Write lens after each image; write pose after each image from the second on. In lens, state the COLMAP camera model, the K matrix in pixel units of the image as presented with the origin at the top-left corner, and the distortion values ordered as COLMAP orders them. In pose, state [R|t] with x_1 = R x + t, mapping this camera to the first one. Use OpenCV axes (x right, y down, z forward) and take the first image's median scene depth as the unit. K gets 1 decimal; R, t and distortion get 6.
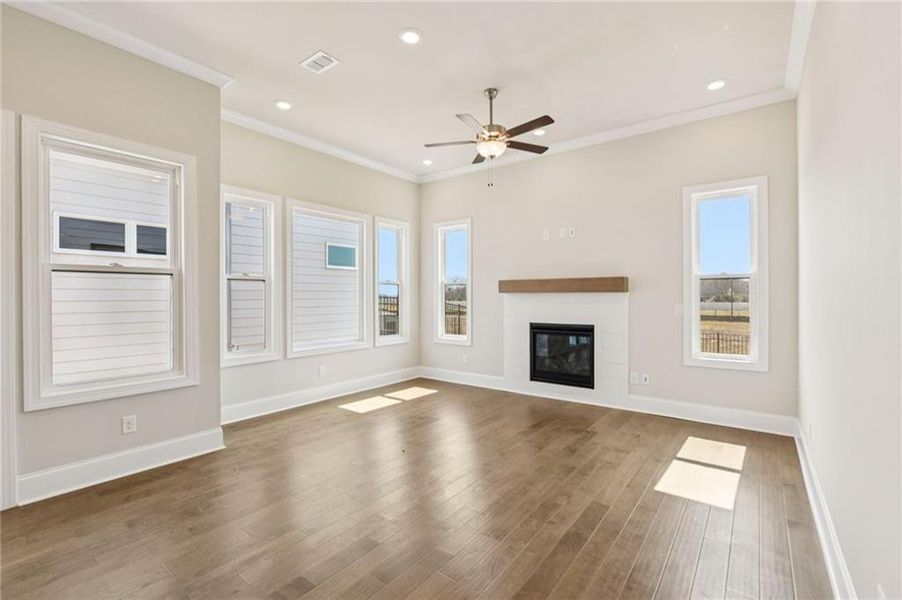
lens RADIAL K [[410.0, 0, 431.9], [0, 410.0, 300.9], [0, 0, 1]] dist [-0.007707, 0.000368]
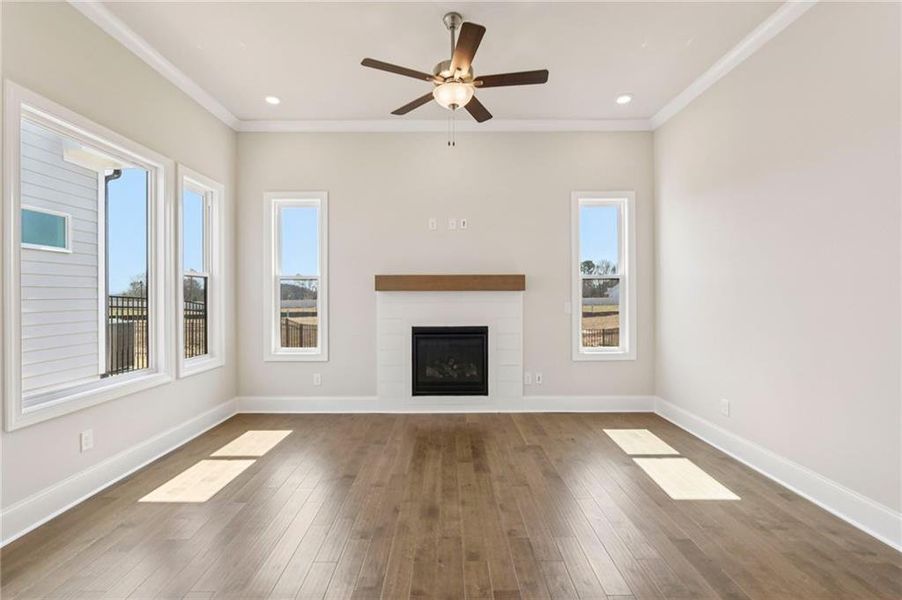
lens RADIAL K [[410.0, 0, 453.5], [0, 410.0, 298.0], [0, 0, 1]] dist [-0.007707, 0.000368]
pose [[0.774272, -0.003939, 0.632840, -0.235032], [0.008021, 0.999961, -0.003589, -0.001919], [-0.632802, 0.007855, 0.774274, 0.311753]]
